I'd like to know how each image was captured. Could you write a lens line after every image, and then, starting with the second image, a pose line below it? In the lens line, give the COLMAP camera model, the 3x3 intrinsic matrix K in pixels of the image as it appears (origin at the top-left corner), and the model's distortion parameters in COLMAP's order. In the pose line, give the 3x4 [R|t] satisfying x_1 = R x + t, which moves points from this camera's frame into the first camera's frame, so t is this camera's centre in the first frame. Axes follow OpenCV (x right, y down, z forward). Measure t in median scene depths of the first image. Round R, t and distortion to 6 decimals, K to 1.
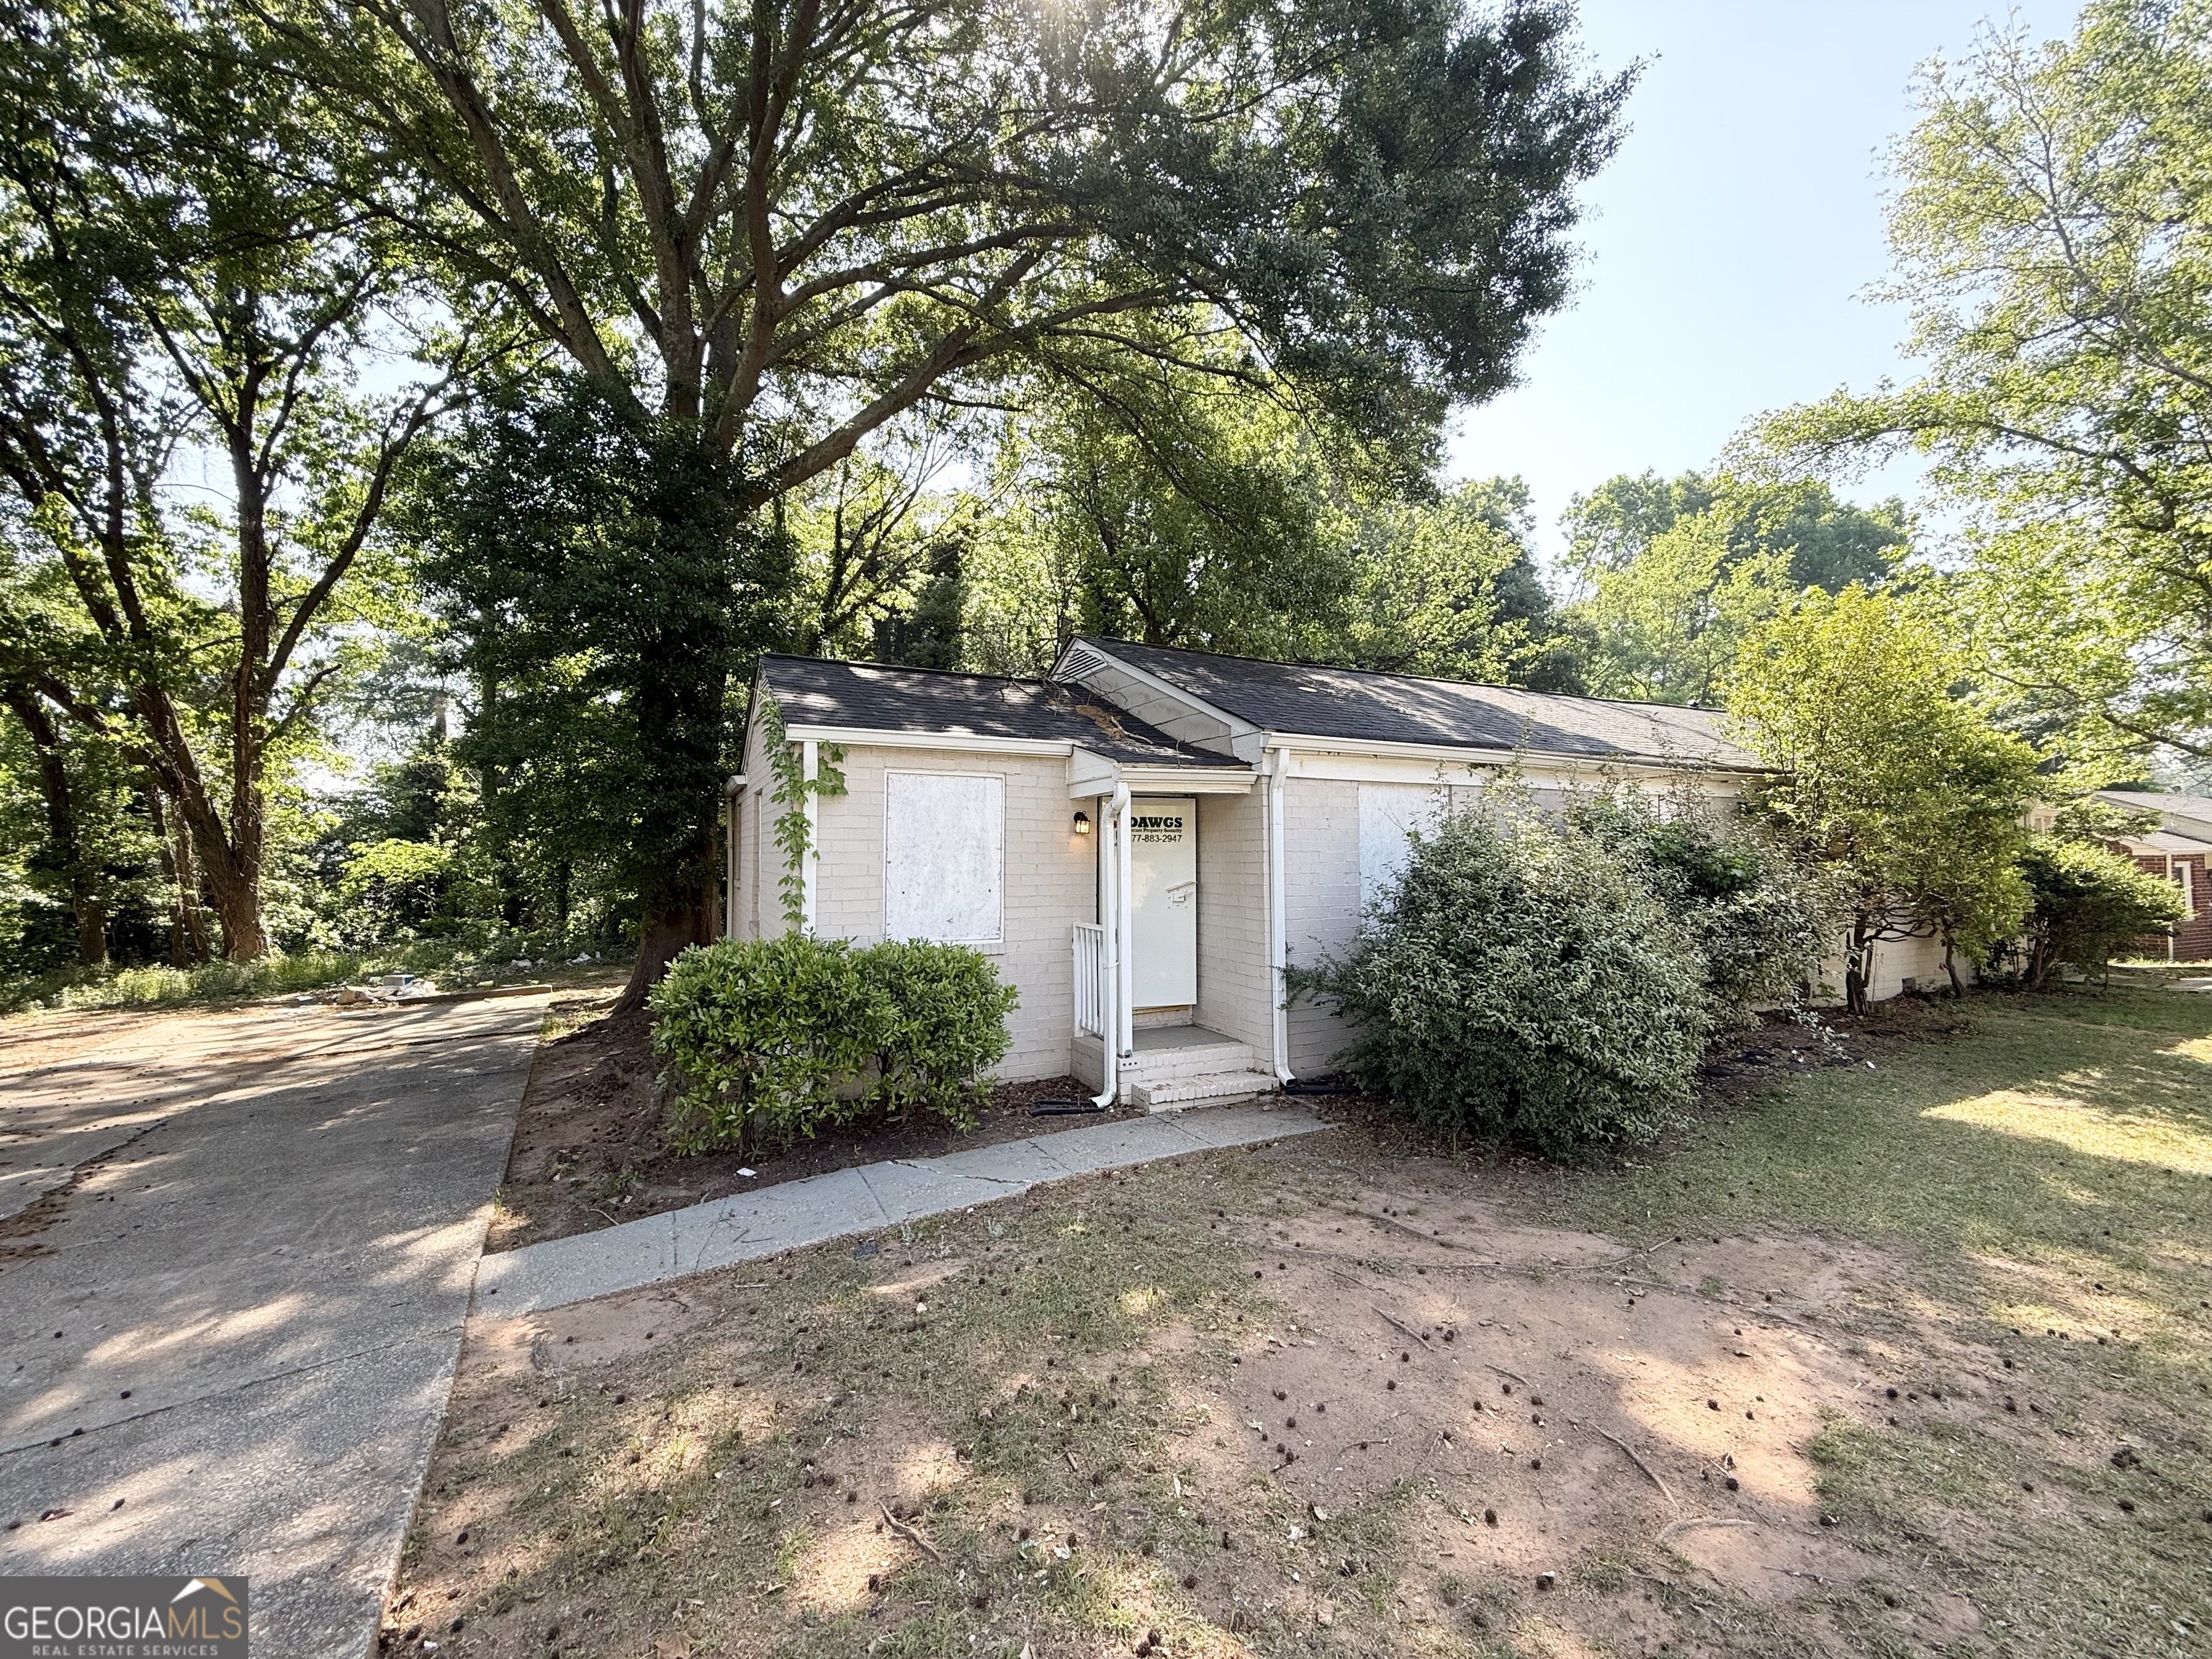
lens RADIAL K [[880.1, 0, 1105.7], [0, 880.1, 826.5], [0, 0, 1]] dist [0.000620, -0.000728]
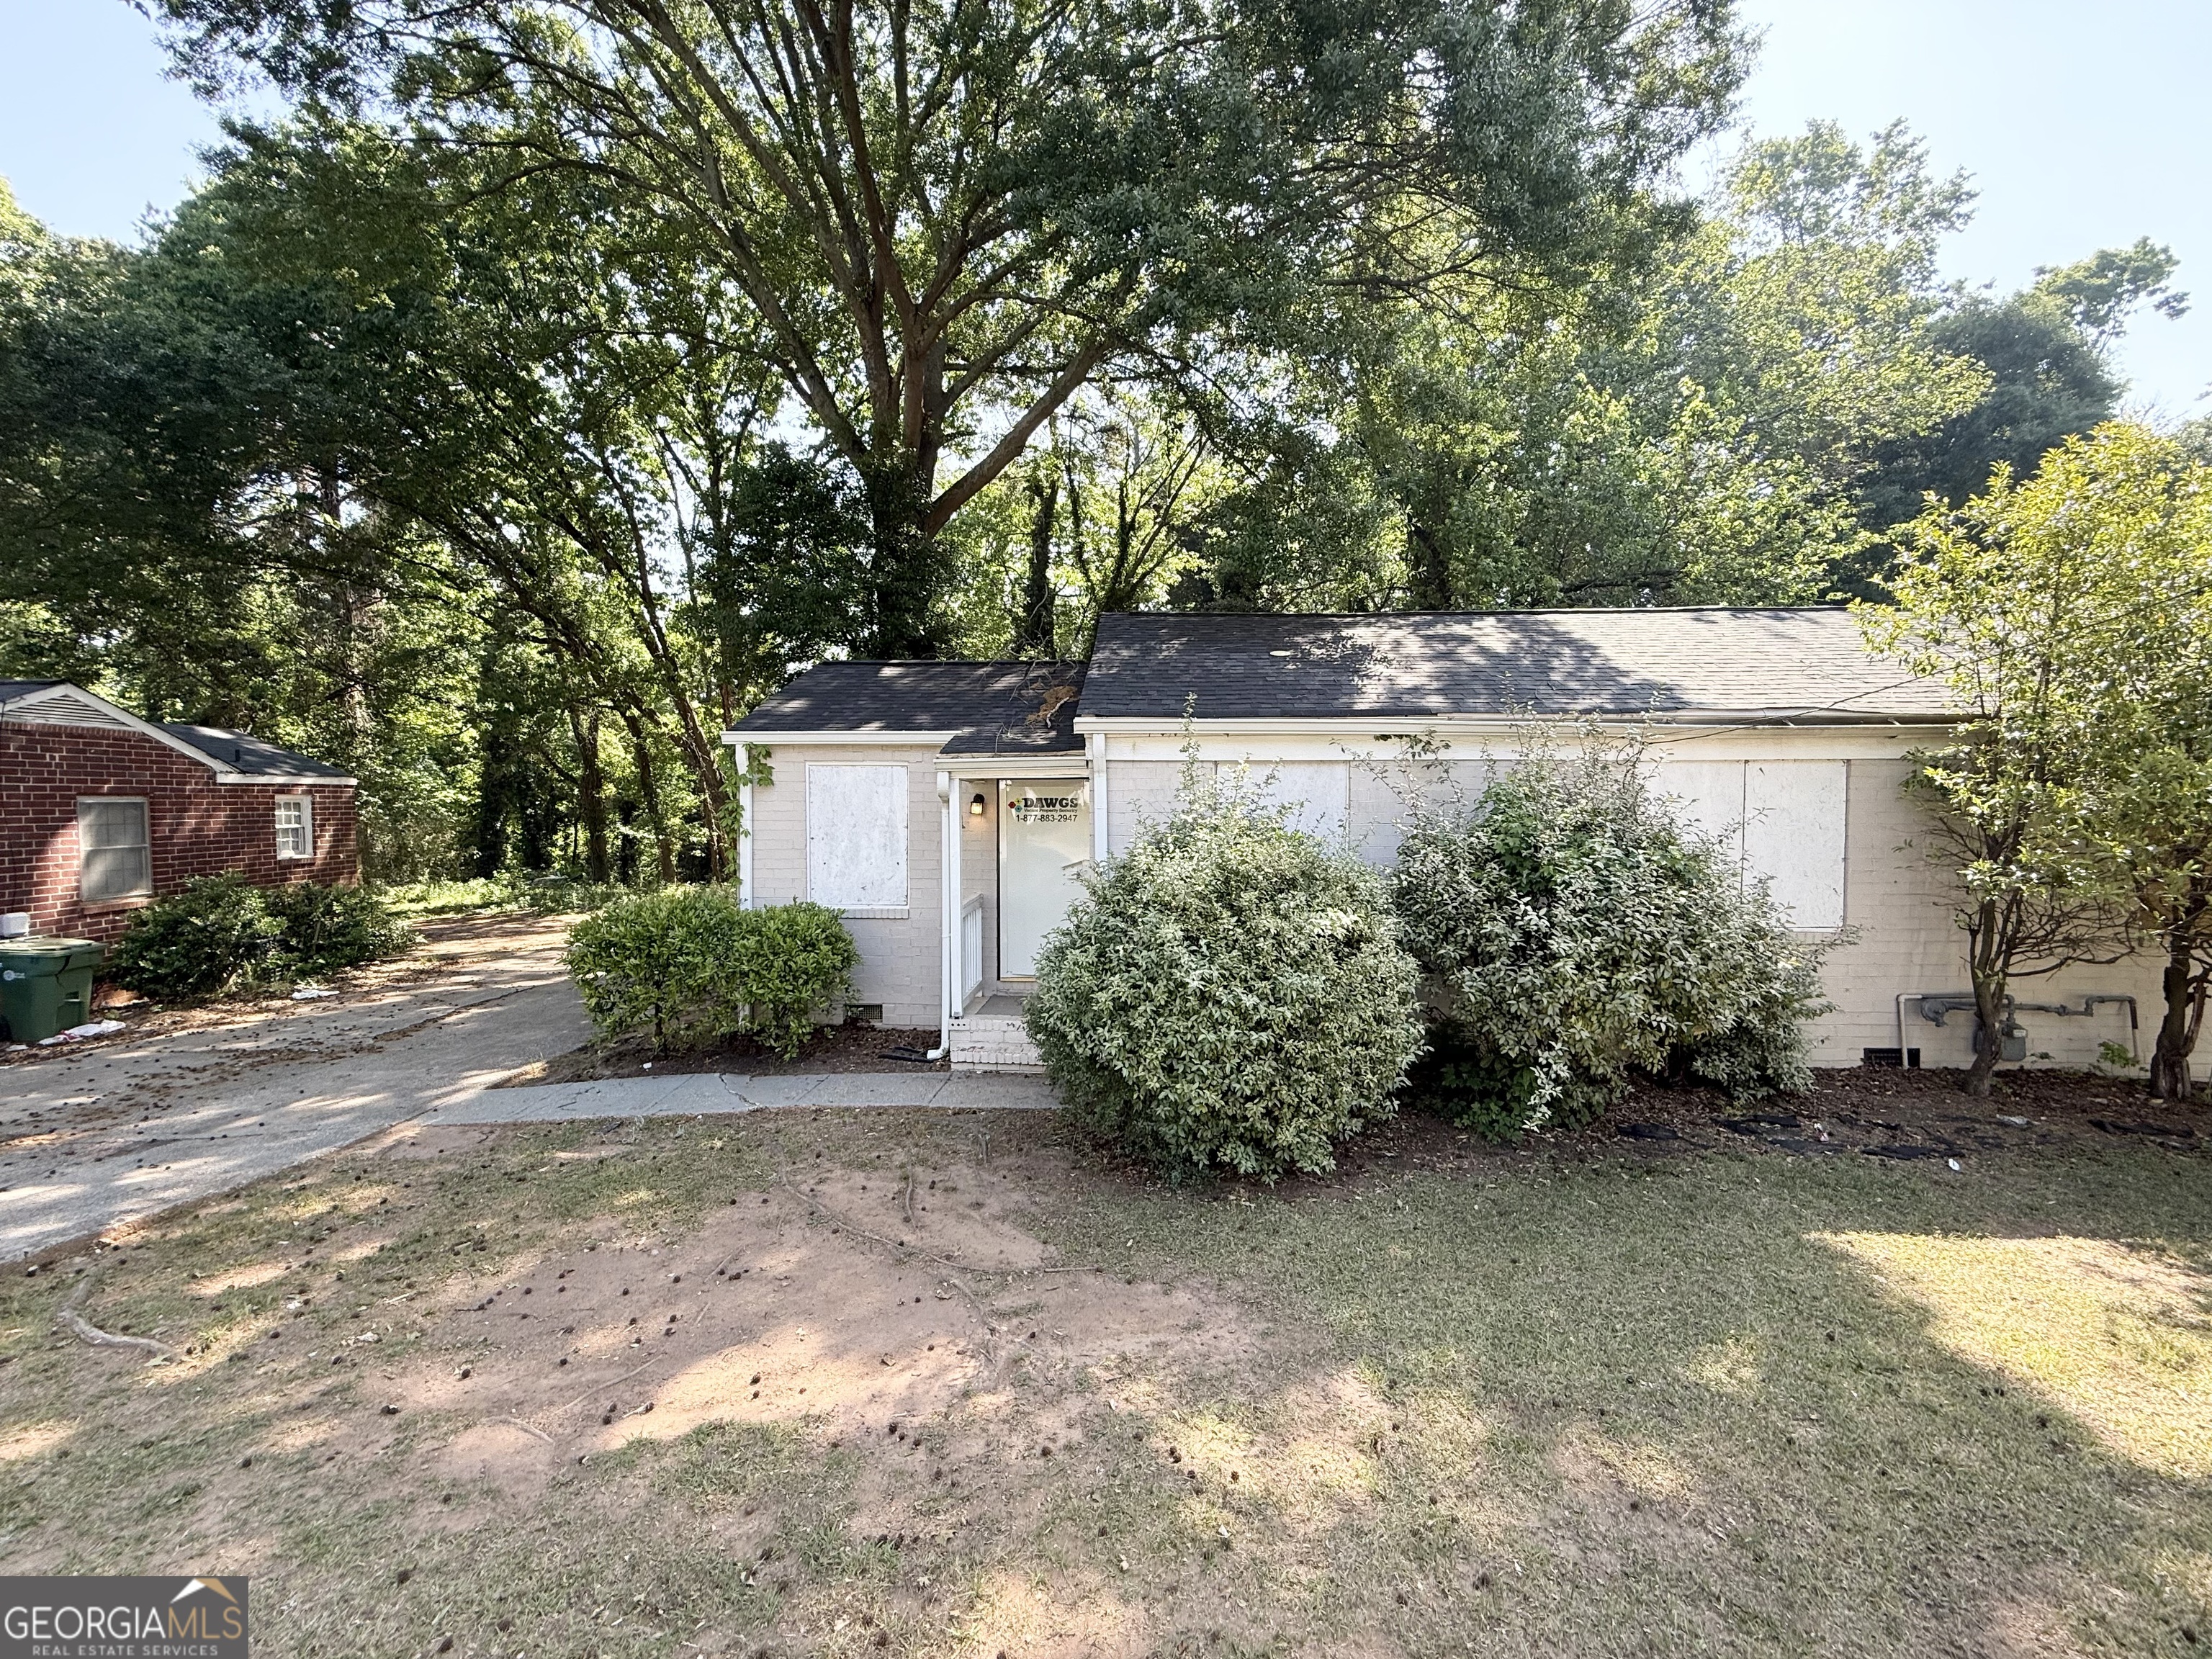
lens RADIAL K [[880.1, 0, 1105.5], [0, 880.1, 827.6], [0, 0, 1]] dist [0.000620, -0.000728]
pose [[0.877840, 0.016971, -0.478654, 1.104070], [0.014023, 0.998033, 0.061104, -0.069511], [0.478749, -0.060352, 0.875875, 0.193095]]
